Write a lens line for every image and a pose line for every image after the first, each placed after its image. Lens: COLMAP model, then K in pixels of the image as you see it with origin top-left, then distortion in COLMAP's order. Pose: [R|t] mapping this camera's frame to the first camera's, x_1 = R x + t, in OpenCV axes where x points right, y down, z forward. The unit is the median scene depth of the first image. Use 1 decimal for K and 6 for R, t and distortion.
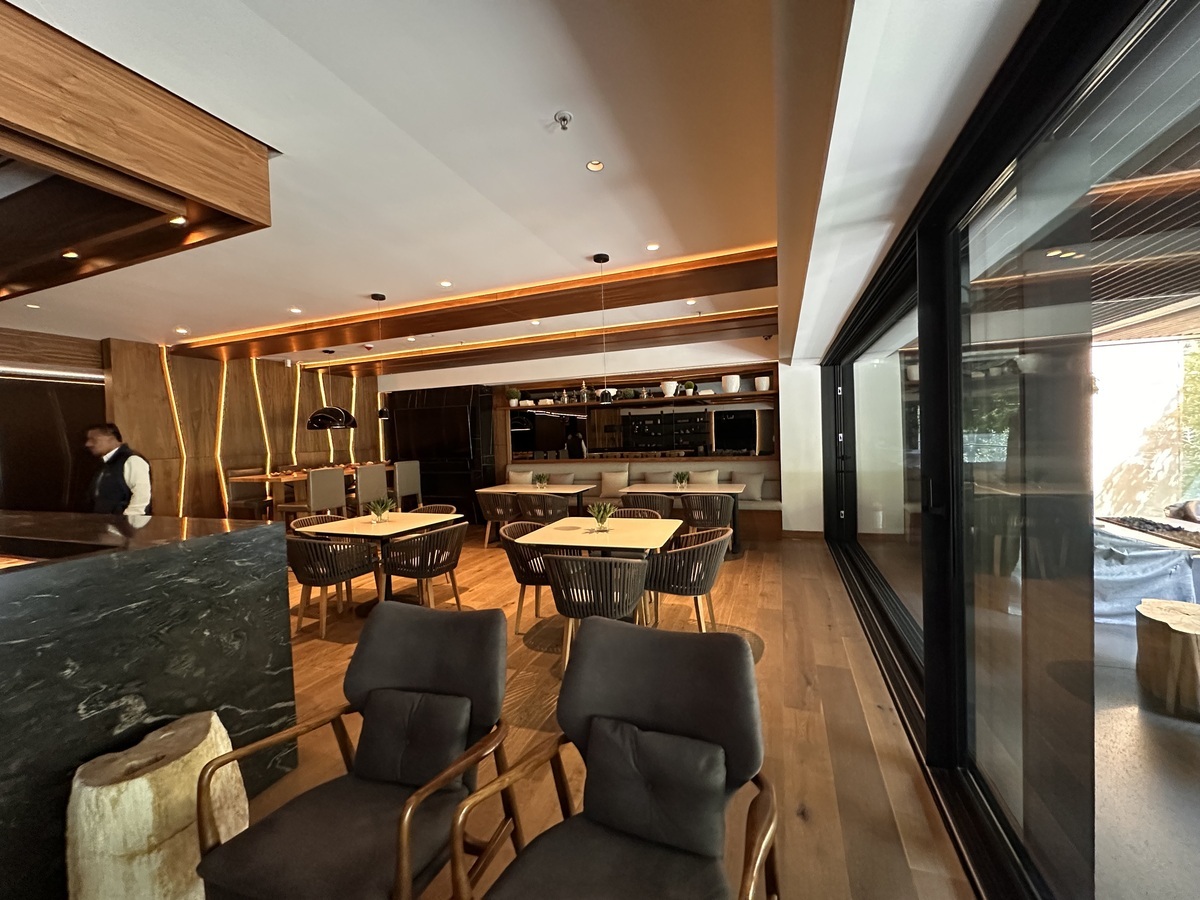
lens RADIAL K [[475.2, 0, 600.0], [0, 475.2, 450.0], [0, 0, 1]] dist [0.000663, -0.000013]
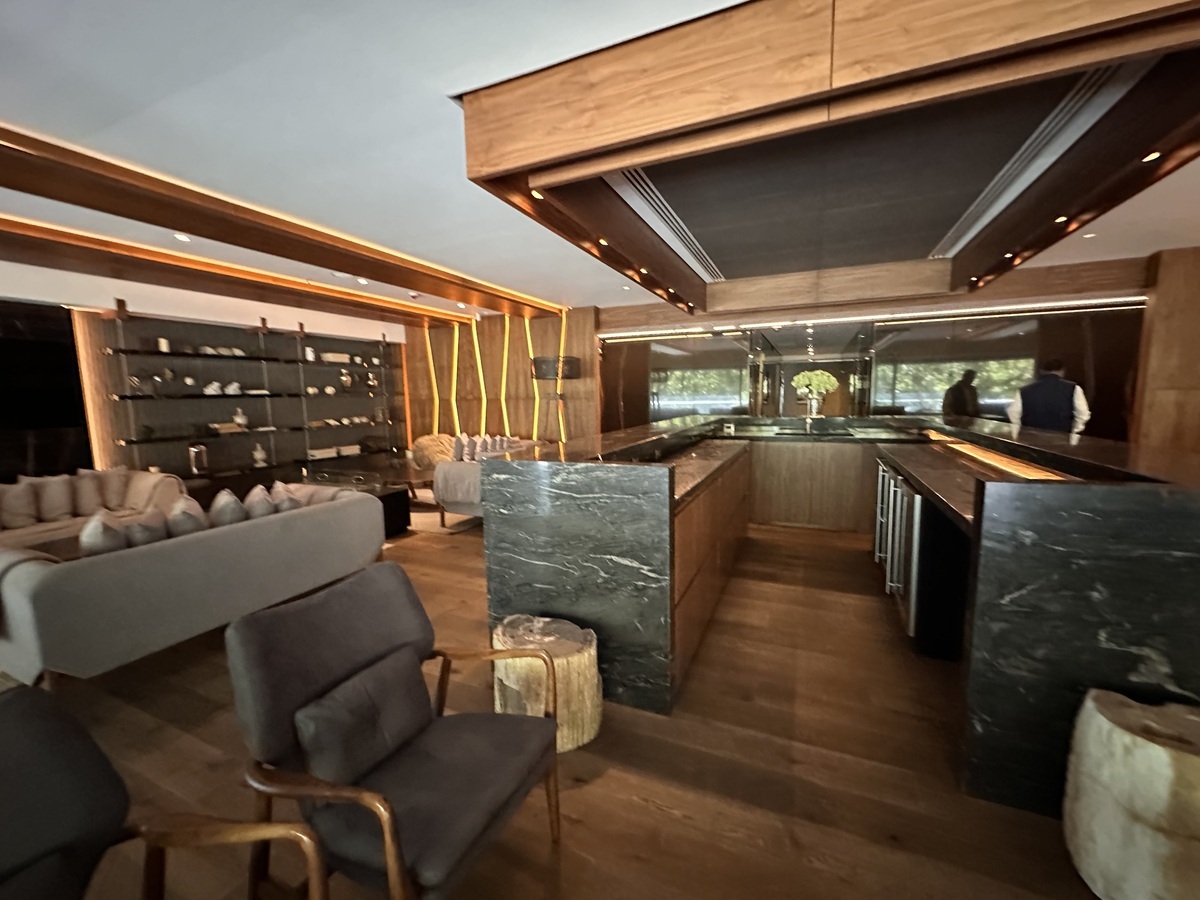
lens RADIAL K [[475.2, 0, 600.0], [0, 475.2, 450.0], [0, 0, 1]] dist [0.000663, -0.000013]
pose [[-0.056162, 0.148945, -0.987249, -0.113995], [-0.004750, 0.988759, 0.149443, 0.020031], [0.998410, 0.013082, -0.054823, 0.008029]]
